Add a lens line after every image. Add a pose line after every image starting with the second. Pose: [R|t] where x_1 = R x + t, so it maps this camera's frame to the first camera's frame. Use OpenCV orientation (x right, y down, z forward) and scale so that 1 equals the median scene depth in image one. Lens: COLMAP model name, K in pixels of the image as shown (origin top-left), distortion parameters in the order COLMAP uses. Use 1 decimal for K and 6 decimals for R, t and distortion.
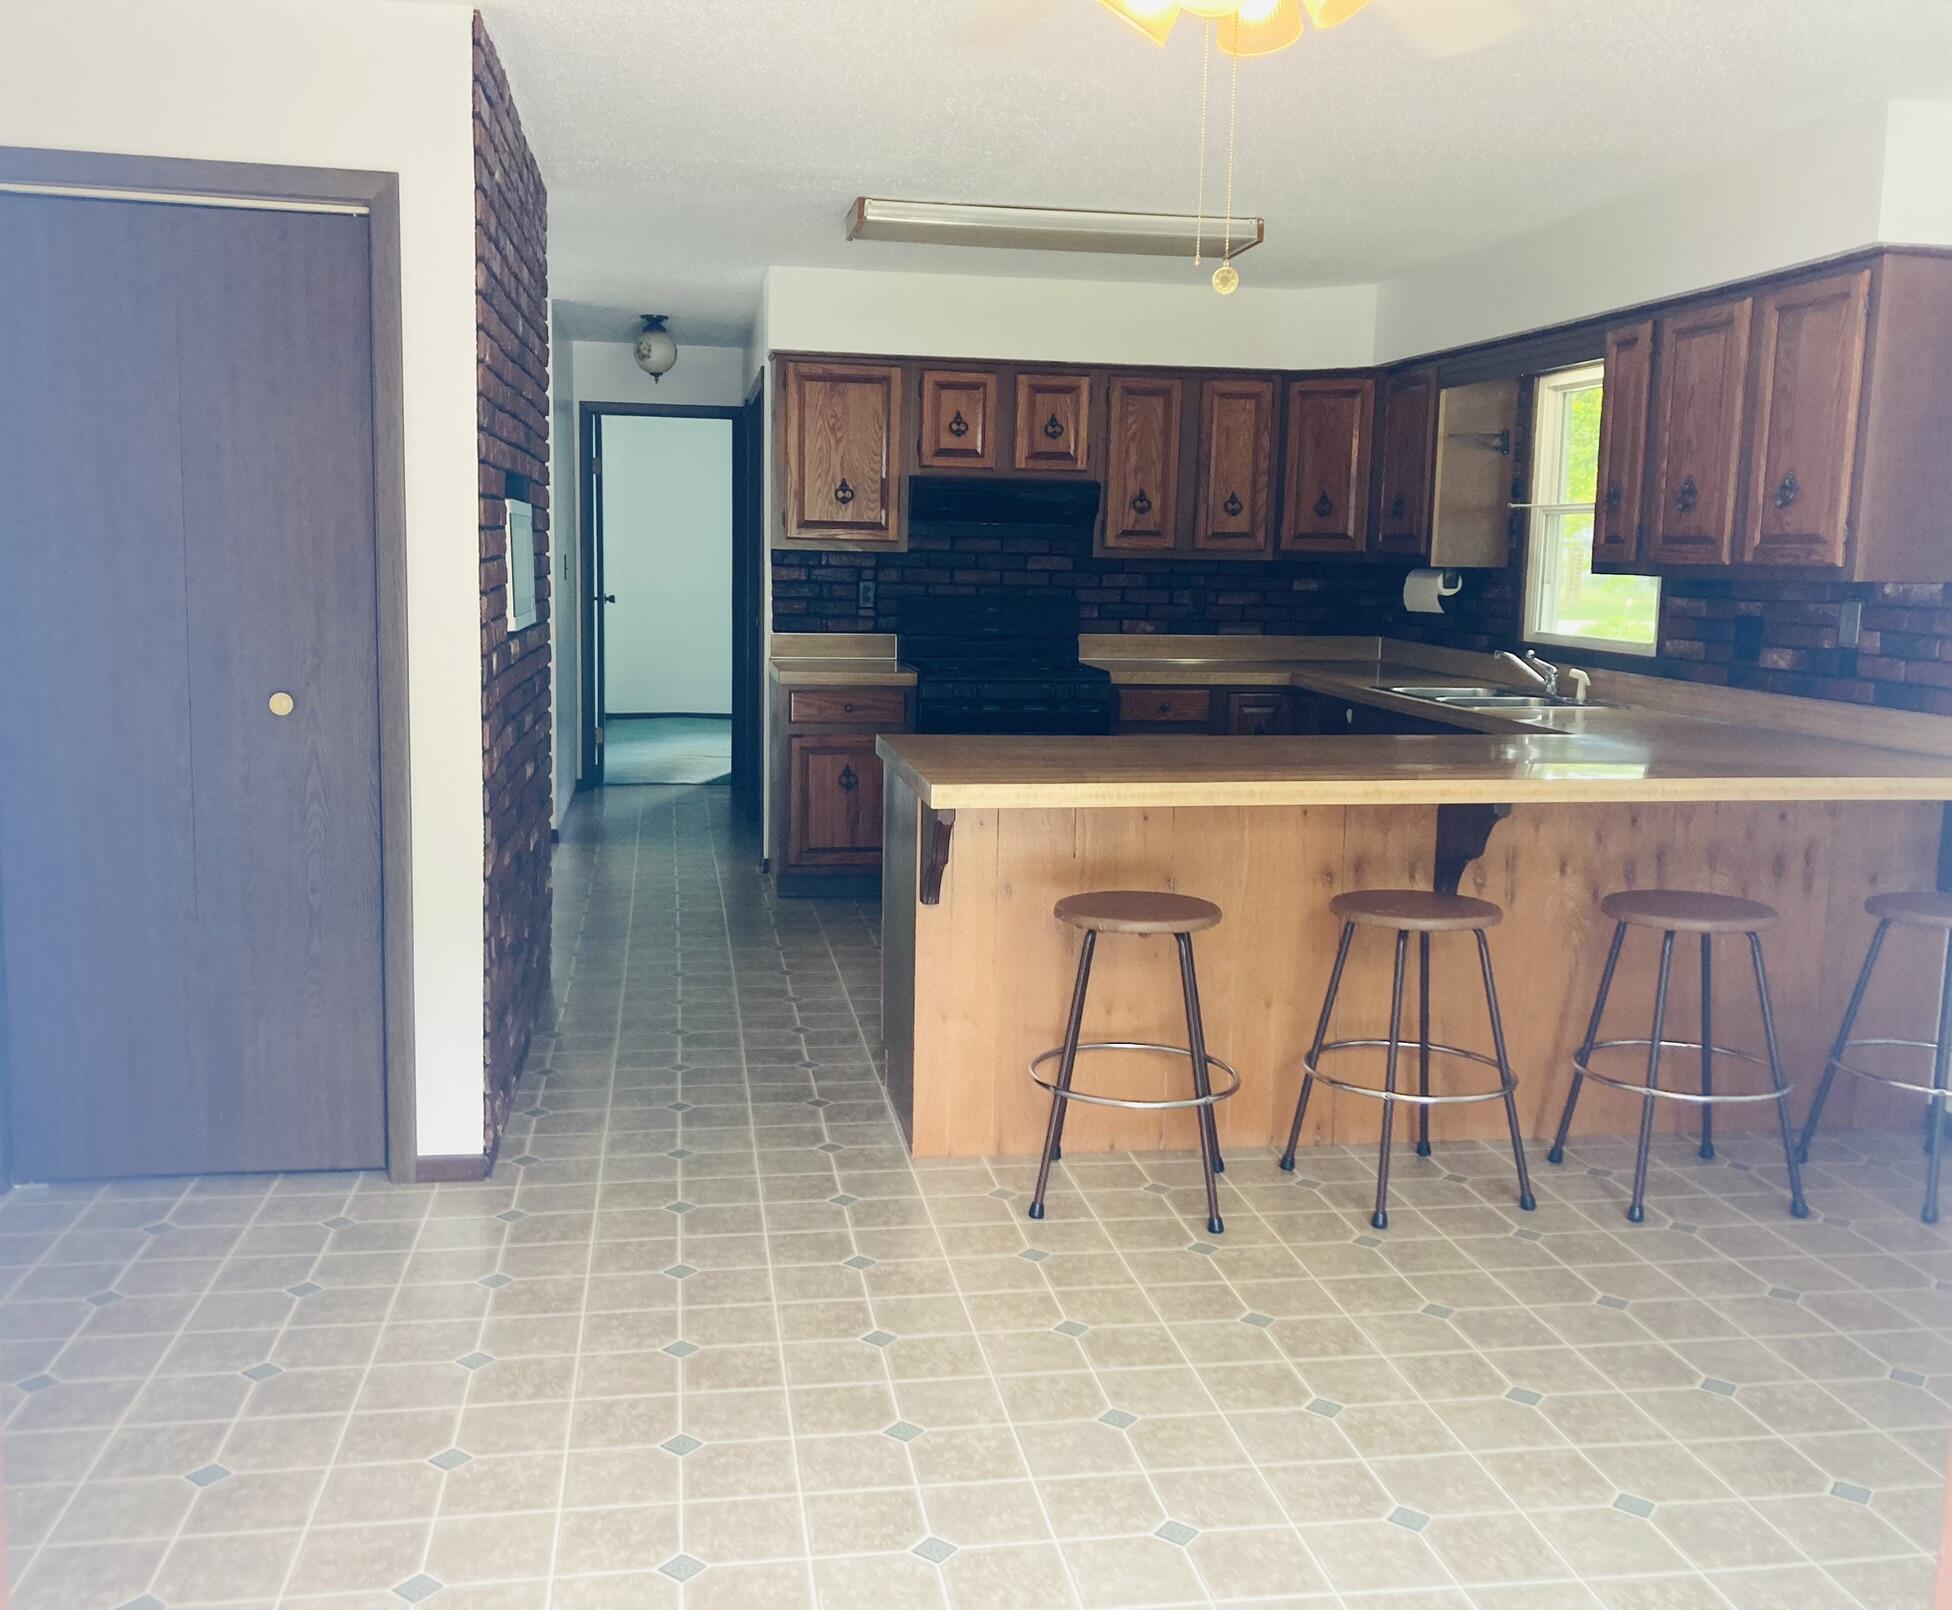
lens RADIAL K [[1808.0, 0, 978.8], [0, 1808.0, 815.8], [0, 0, 1]] dist [-0.020830, 0.000000]
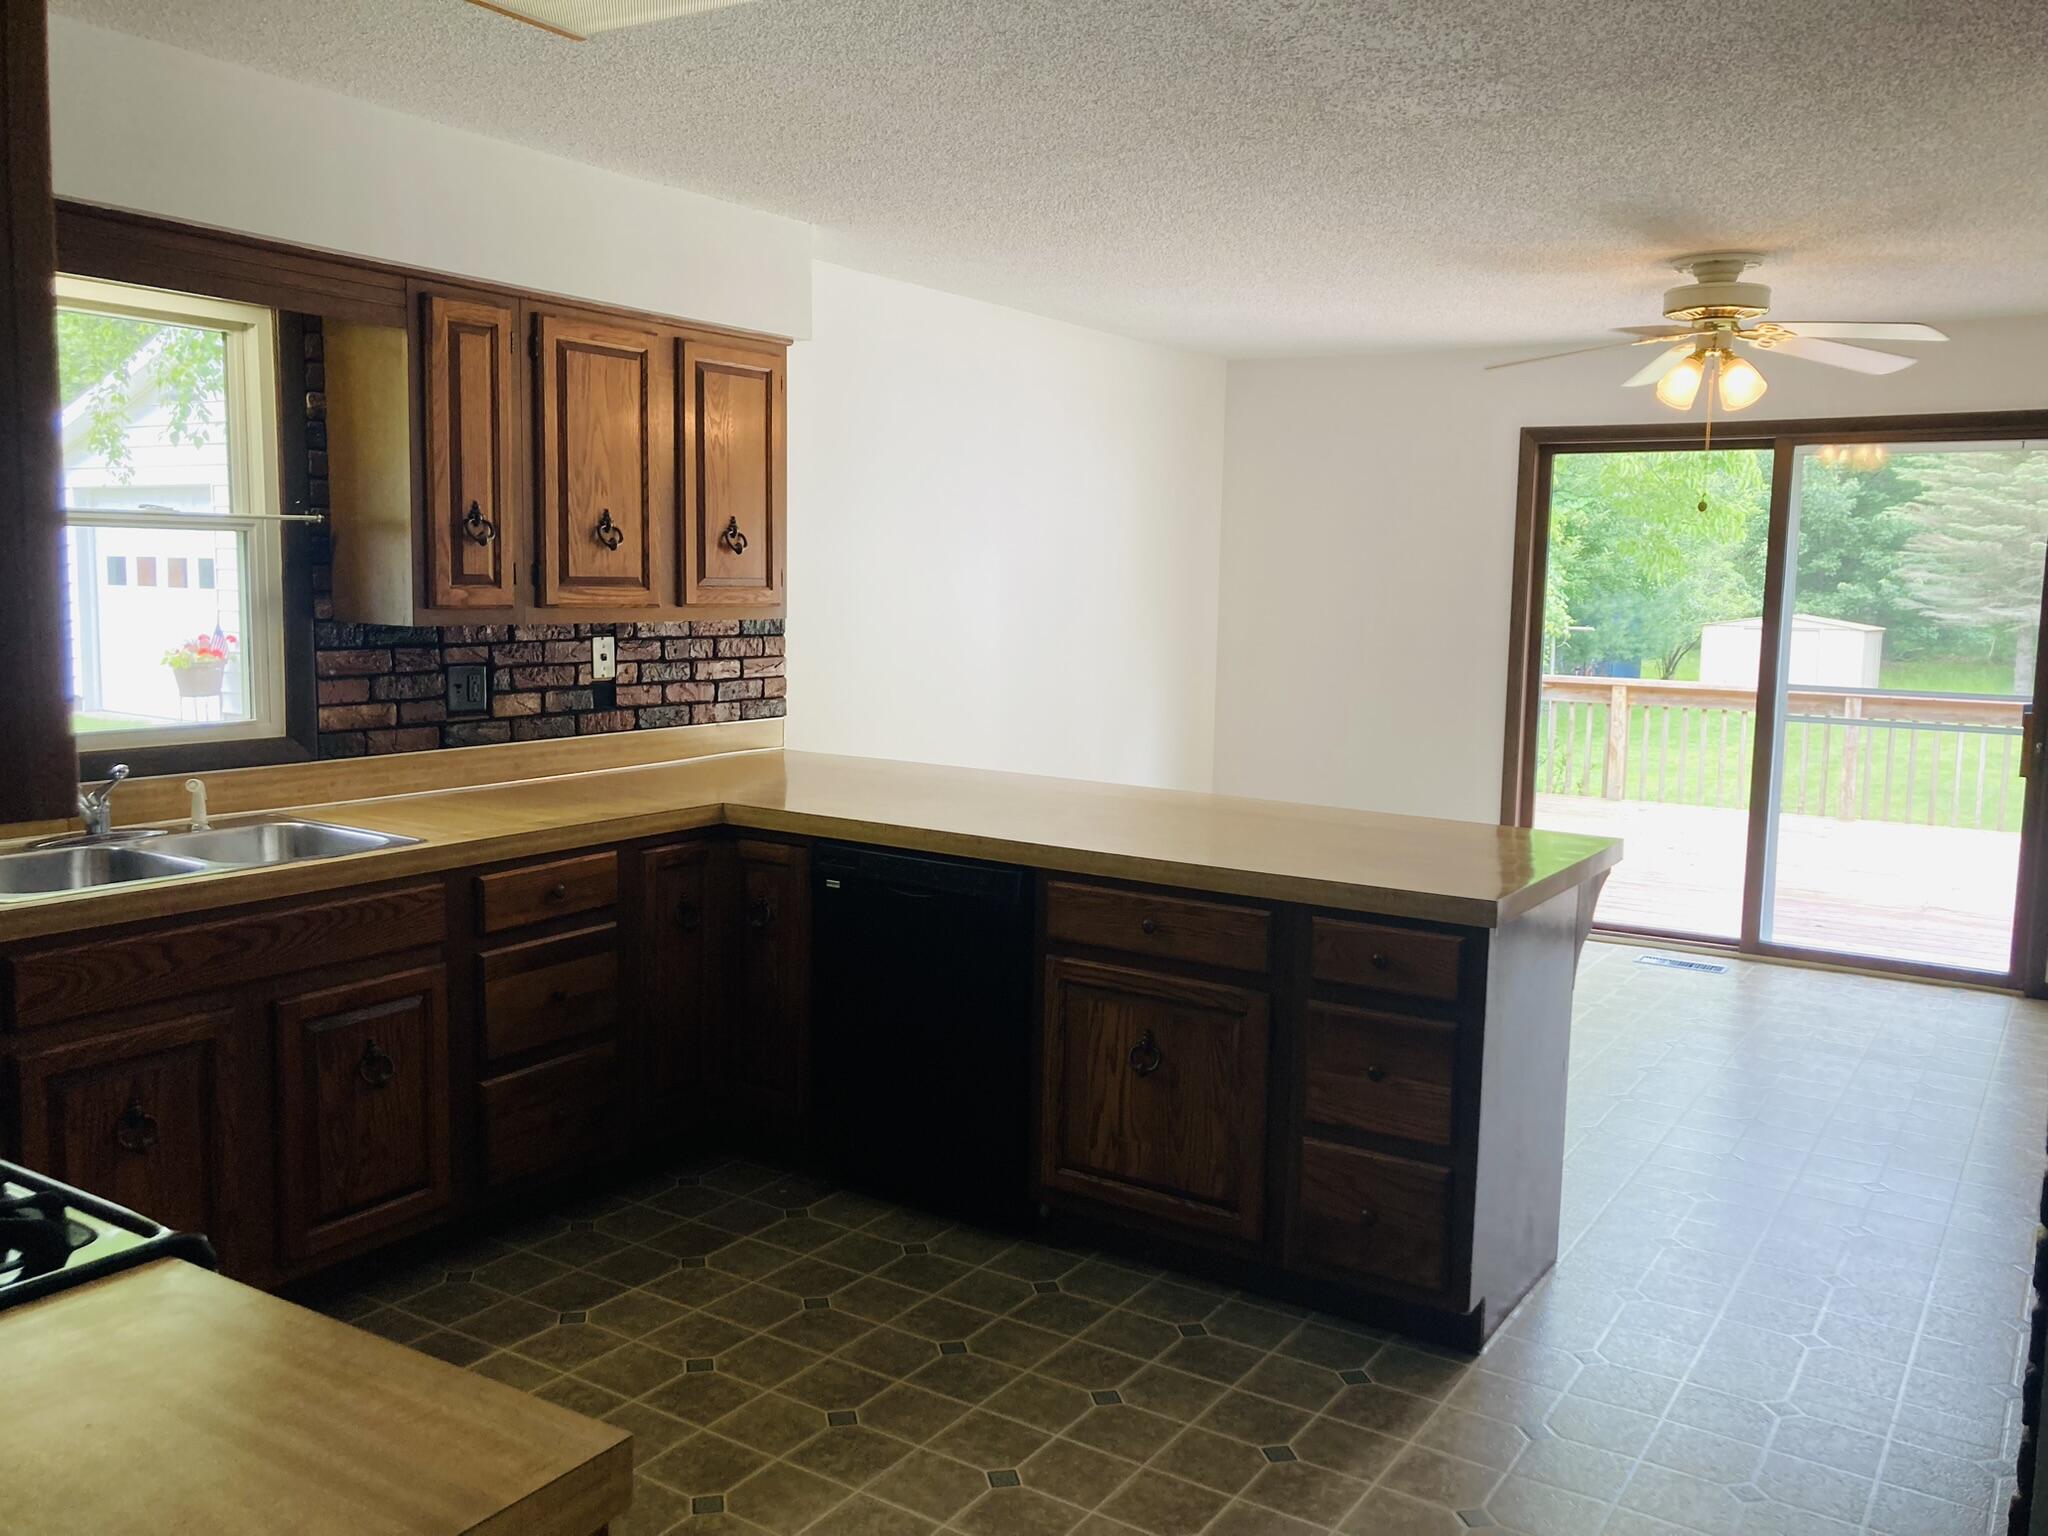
lens RADIAL K [[1671.0, 0, 1041.4], [0, 1671.0, 748.1], [0, 0, 1]] dist [0.080805, -0.065398]
pose [[-0.750333, -0.089094, 0.655029, -0.276443], [0.073356, 0.973535, 0.216444, -0.197948], [-0.656978, 0.210456, -0.723939, 1.236620]]
